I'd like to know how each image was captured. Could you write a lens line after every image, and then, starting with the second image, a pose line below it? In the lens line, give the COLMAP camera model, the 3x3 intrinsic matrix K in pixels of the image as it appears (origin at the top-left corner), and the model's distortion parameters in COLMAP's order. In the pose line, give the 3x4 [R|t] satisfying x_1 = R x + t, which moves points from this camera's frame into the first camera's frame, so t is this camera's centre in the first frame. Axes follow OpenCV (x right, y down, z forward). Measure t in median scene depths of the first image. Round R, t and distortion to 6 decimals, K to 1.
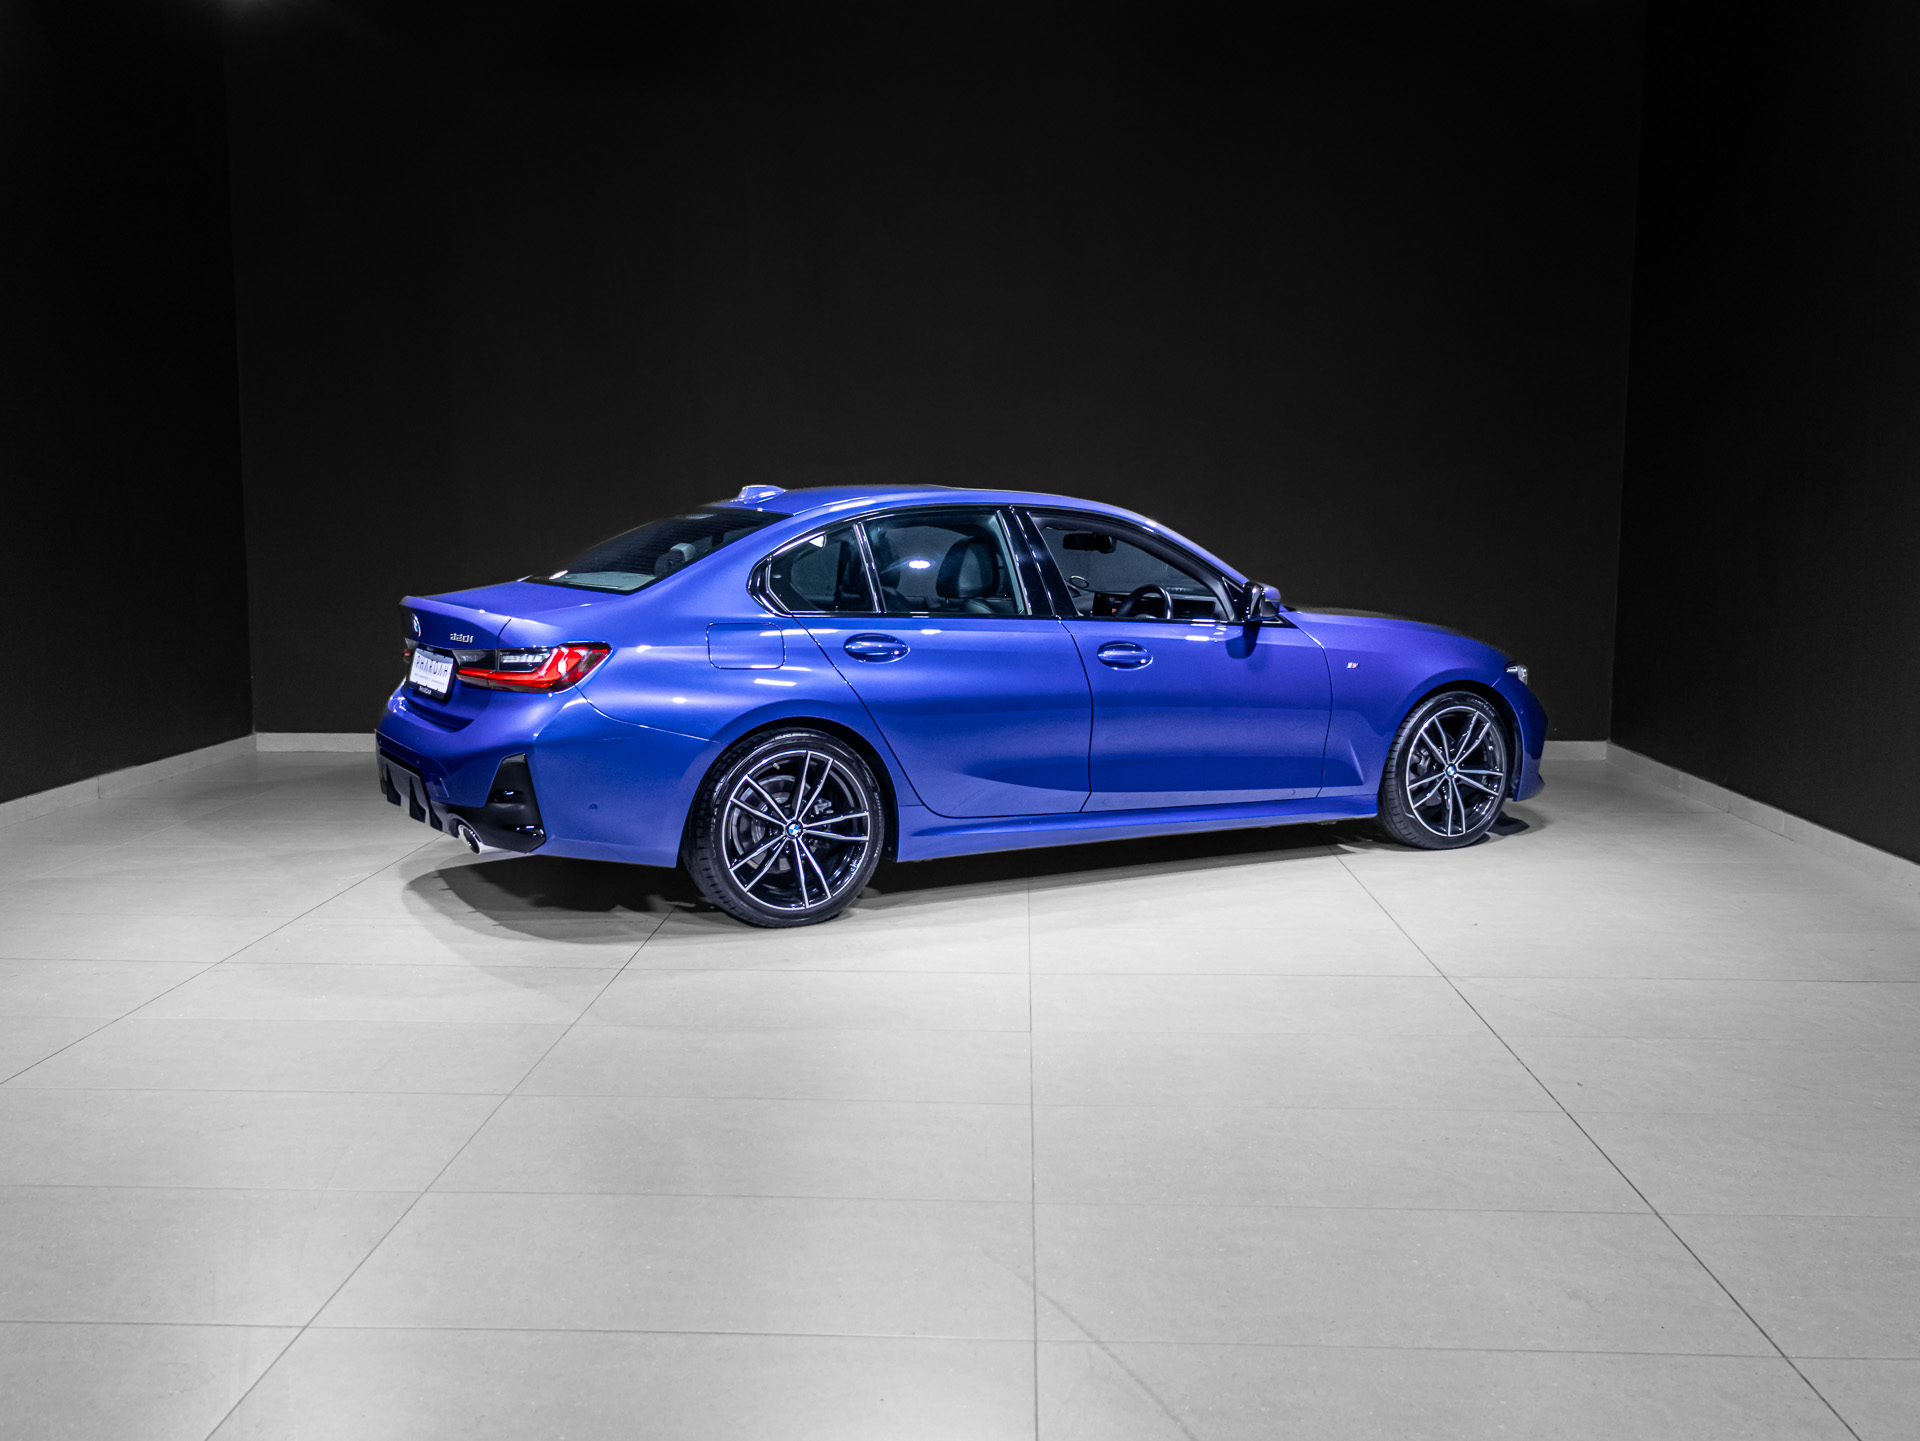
lens RADIAL K [[1832.9, 0, 951.0], [0, 1832.9, 708.7], [0, 0, 1]] dist [0.014672, 0.000000]
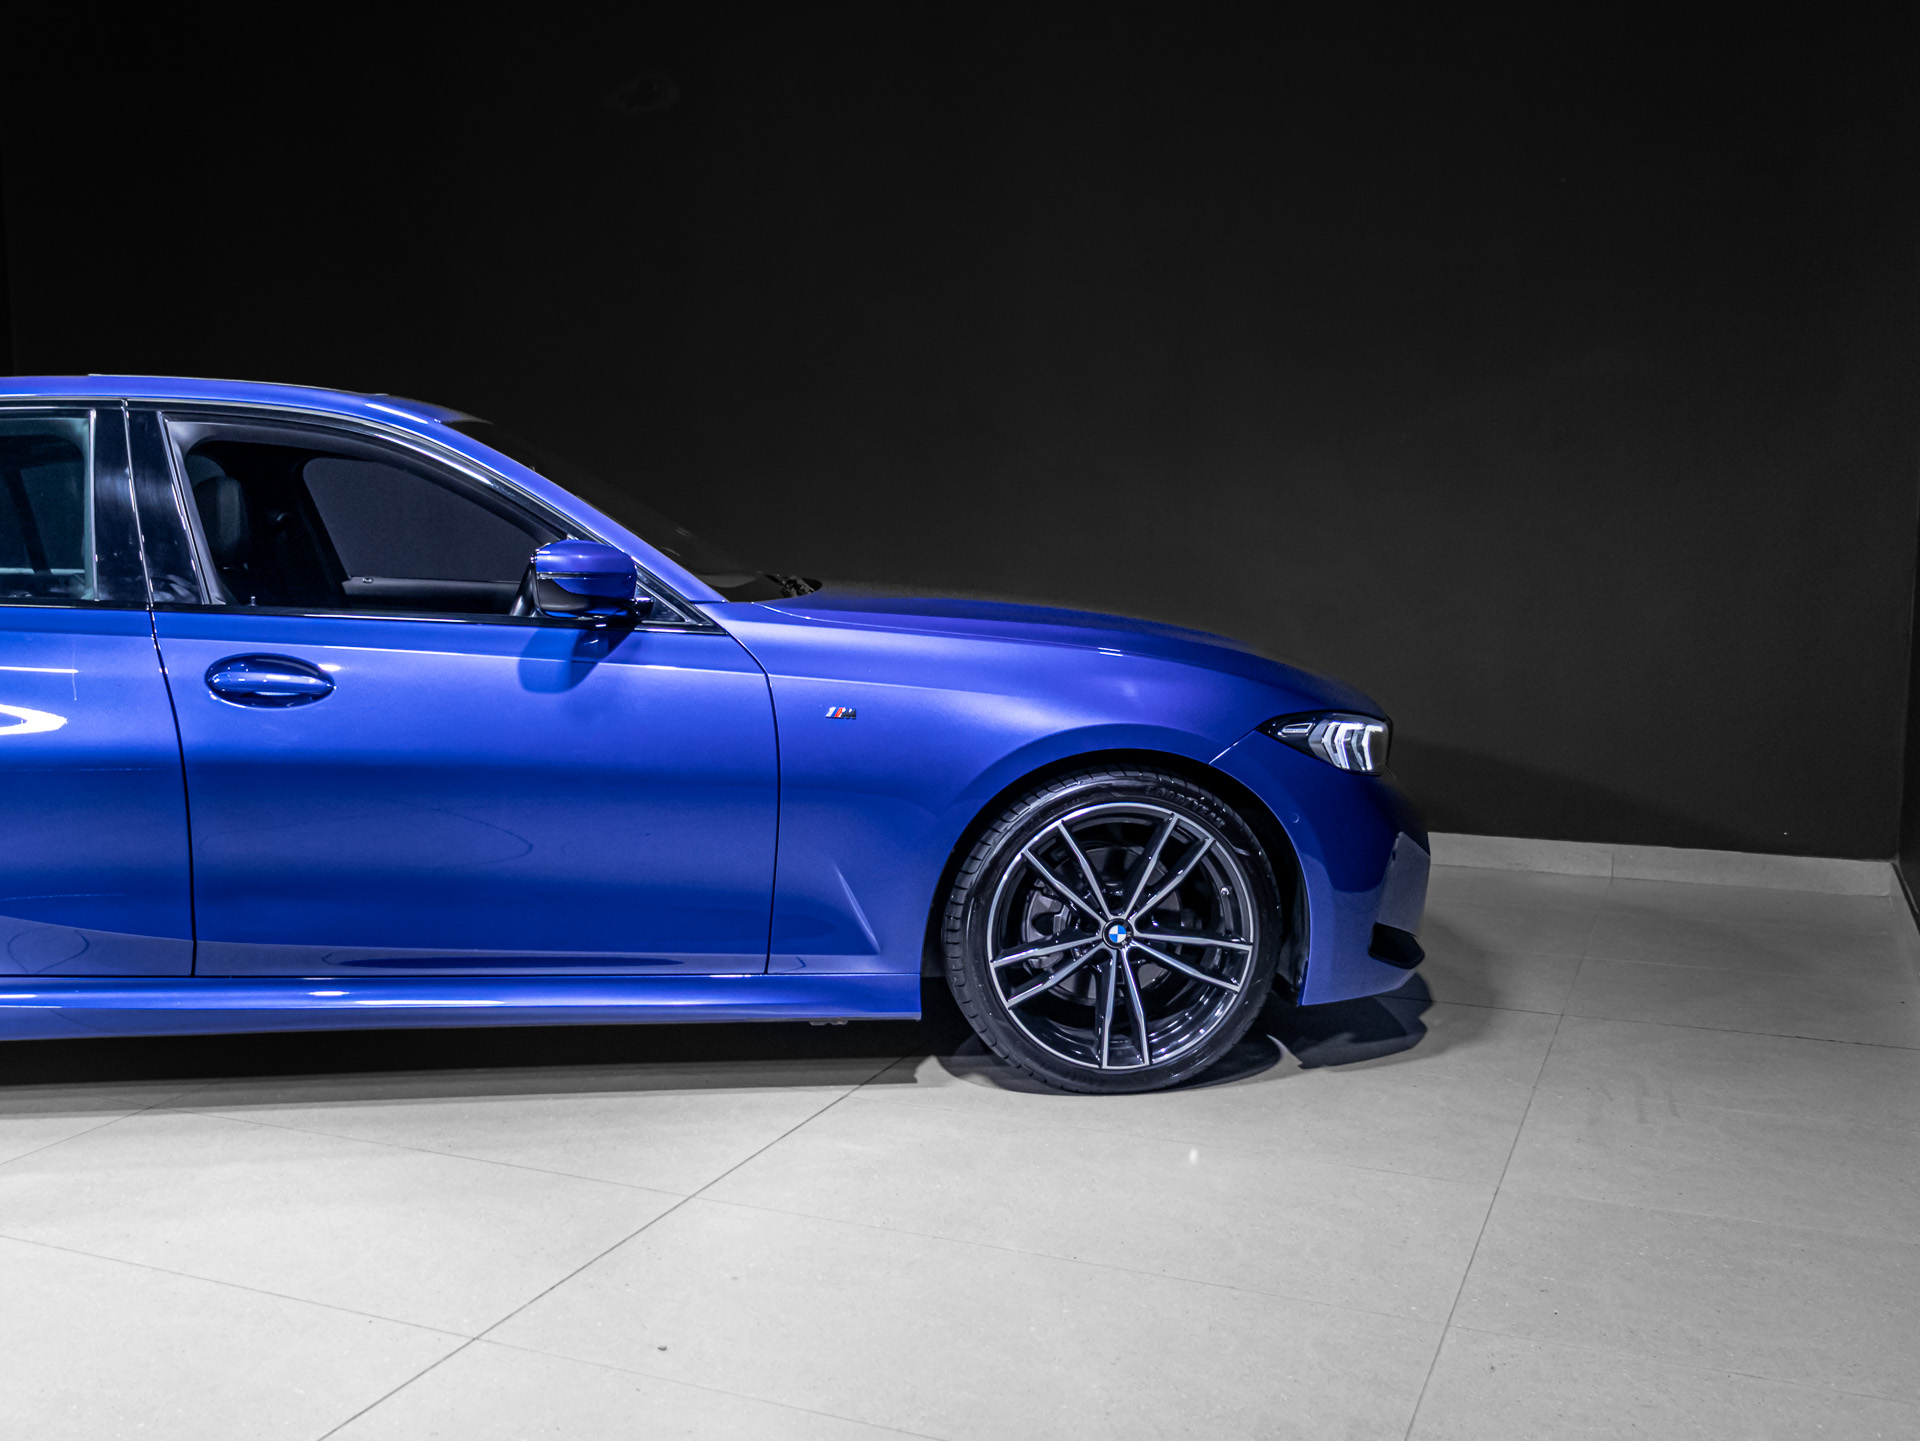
lens RADIAL K [[1743.3, 0, 914.5], [0, 1743.3, 729.8], [0, 0, 1]] dist [0.006621, 0.000000]
pose [[0.910238, 0.031803, -0.412863, 0.483827], [-0.030826, 0.999484, 0.009030, -0.026359], [0.412937, 0.004507, 0.910749, 0.656177]]
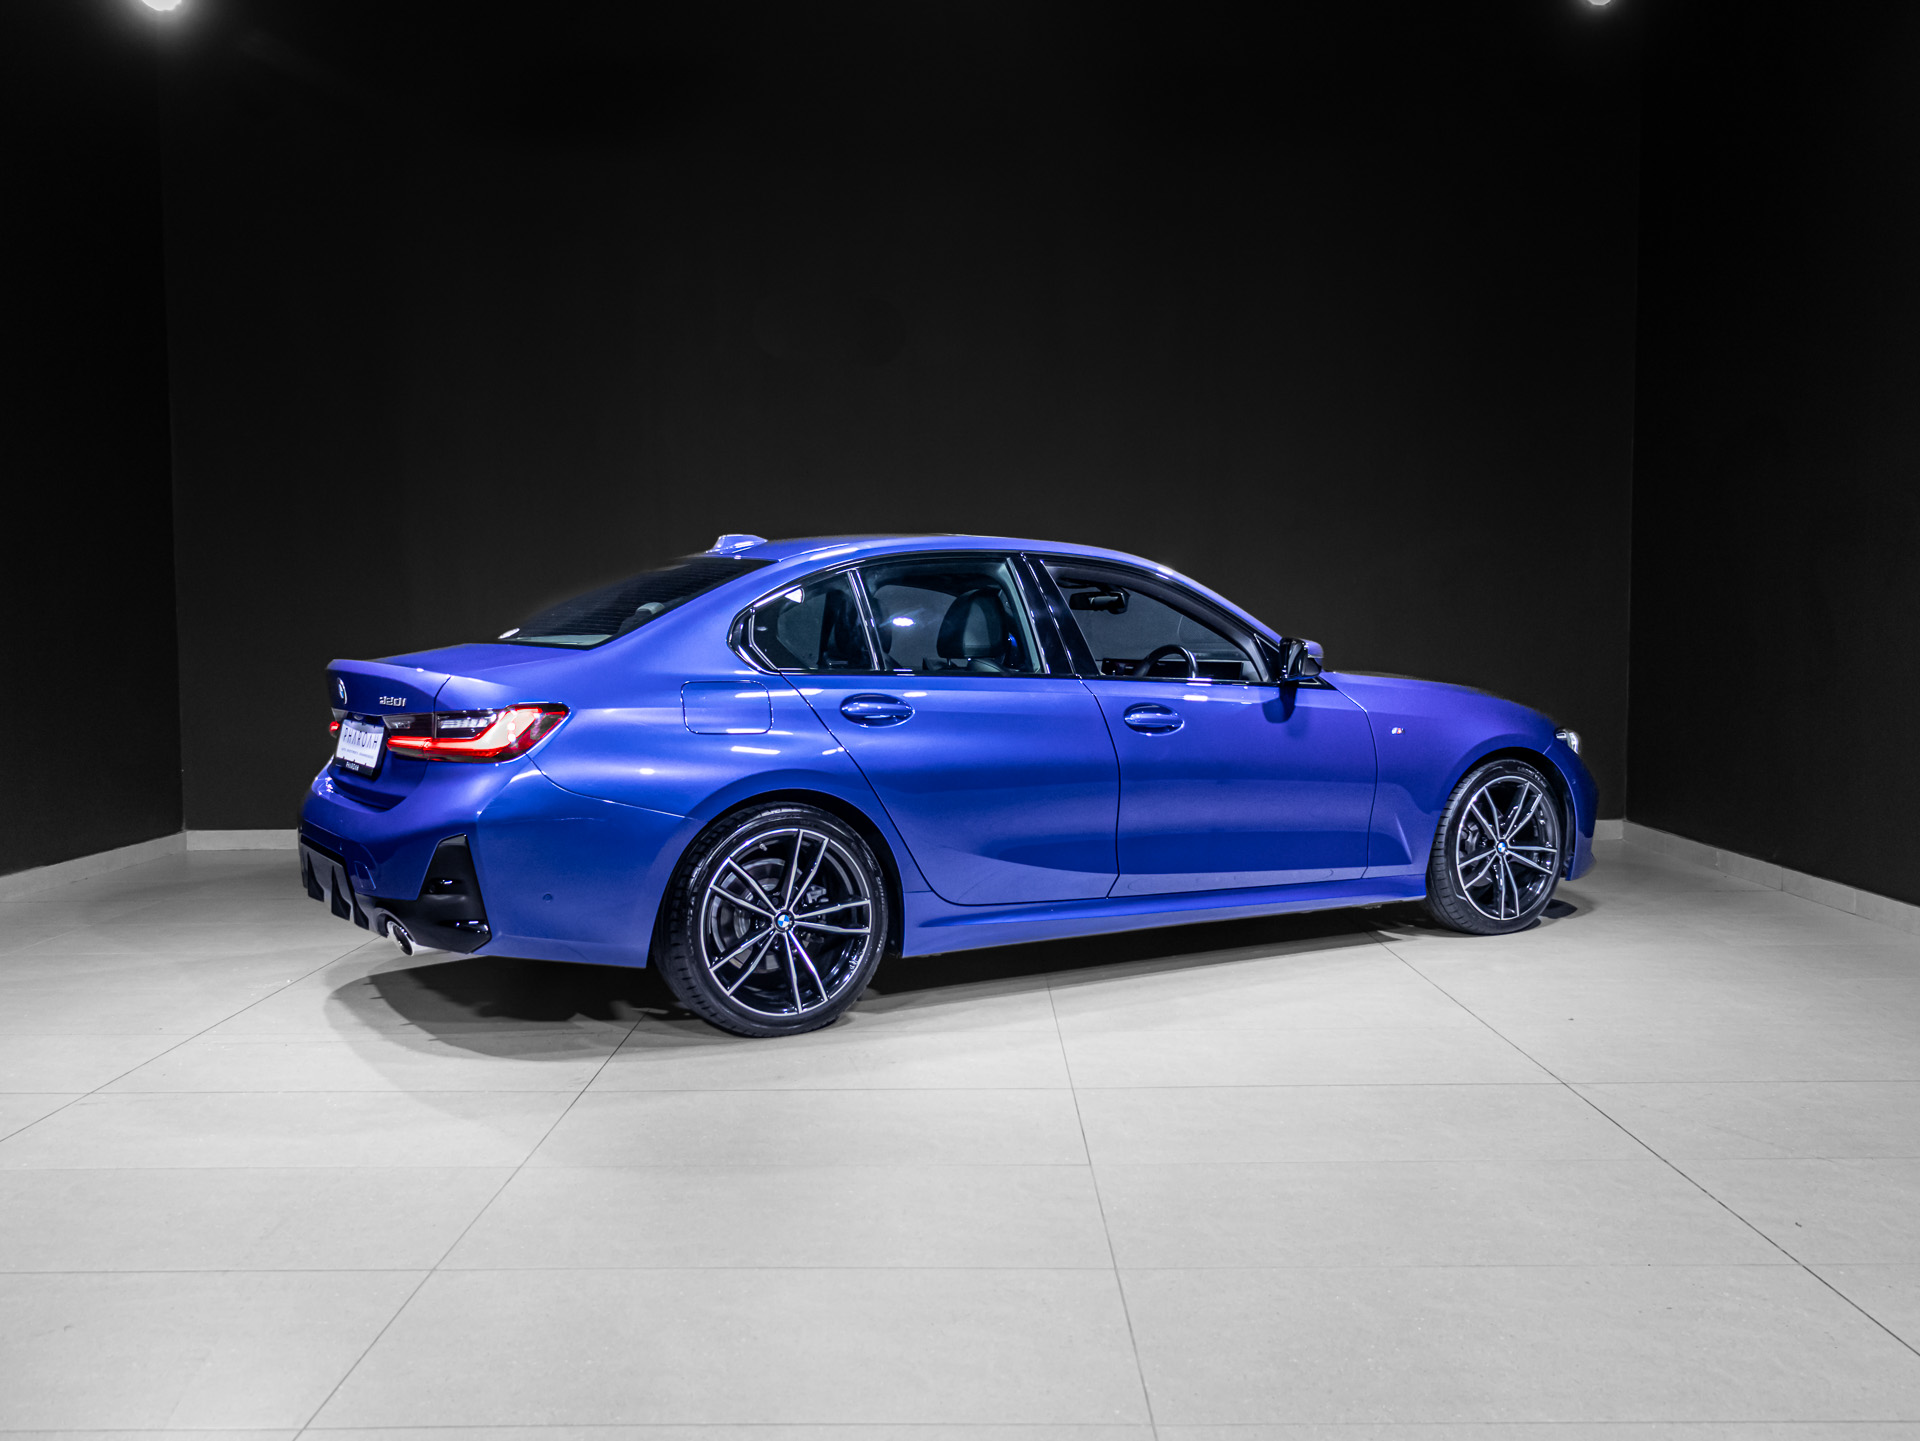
lens RADIAL K [[1743.3, 0, 961.5], [0, 1743.3, 712.4], [0, 0, 1]] dist [0.006621, 0.000000]
pose [[0.999275, -0.010833, 0.036493, -0.029978], [0.012907, 0.998286, -0.057083, 0.015255], [-0.035812, 0.057513, 0.997702, 0.169729]]
